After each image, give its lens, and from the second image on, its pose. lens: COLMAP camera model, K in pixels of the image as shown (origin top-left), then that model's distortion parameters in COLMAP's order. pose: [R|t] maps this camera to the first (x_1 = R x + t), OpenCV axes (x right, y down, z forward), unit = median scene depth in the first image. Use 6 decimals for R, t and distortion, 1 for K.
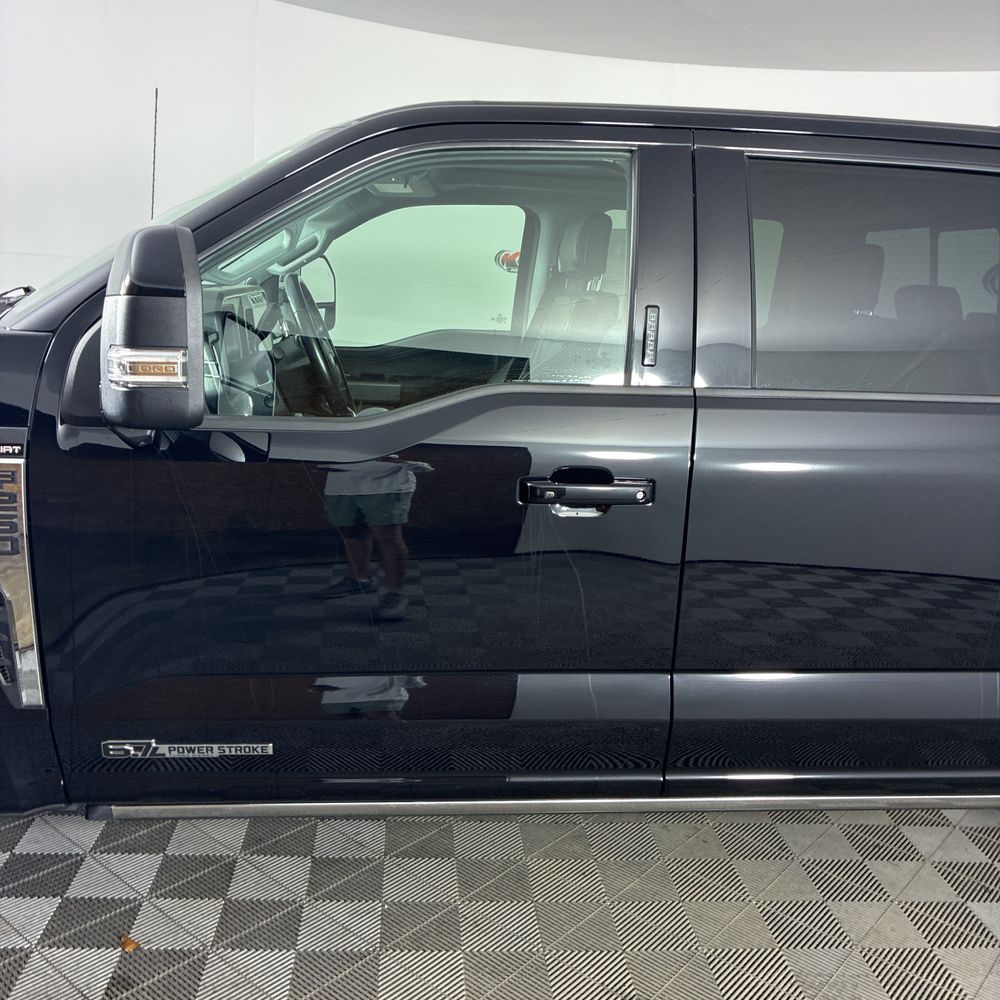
lens RADIAL K [[998.8, 0, 498.8], [0, 998.8, 486.0], [0, 0, 1]] dist [0.009746, -0.041028]
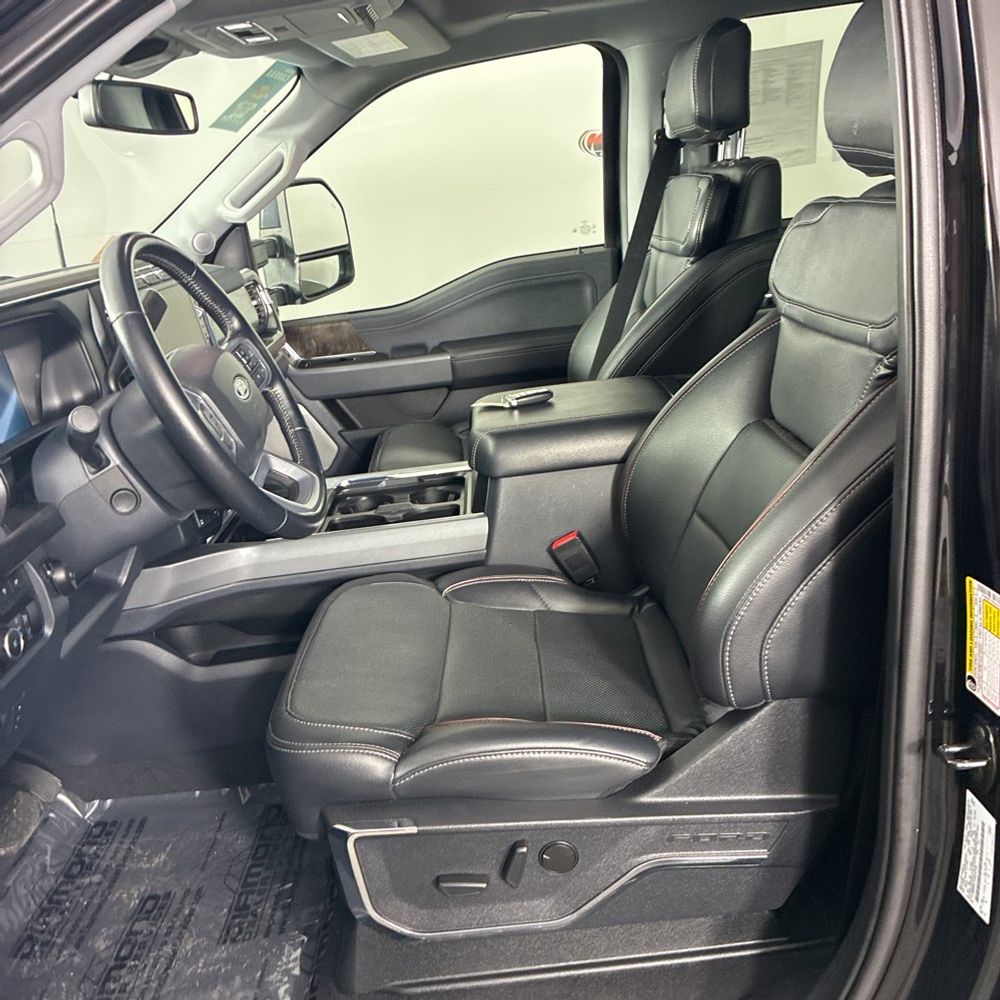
lens RADIAL K [[998.8, 0, 498.8], [0, 998.8, 486.0], [0, 0, 1]] dist [0.009746, -0.041028]
pose [[0.980910, -0.140325, -0.134629, 0.010938], [0.152106, 0.984991, 0.081582, -0.069124], [0.121160, -0.100503, 0.987532, 0.358345]]
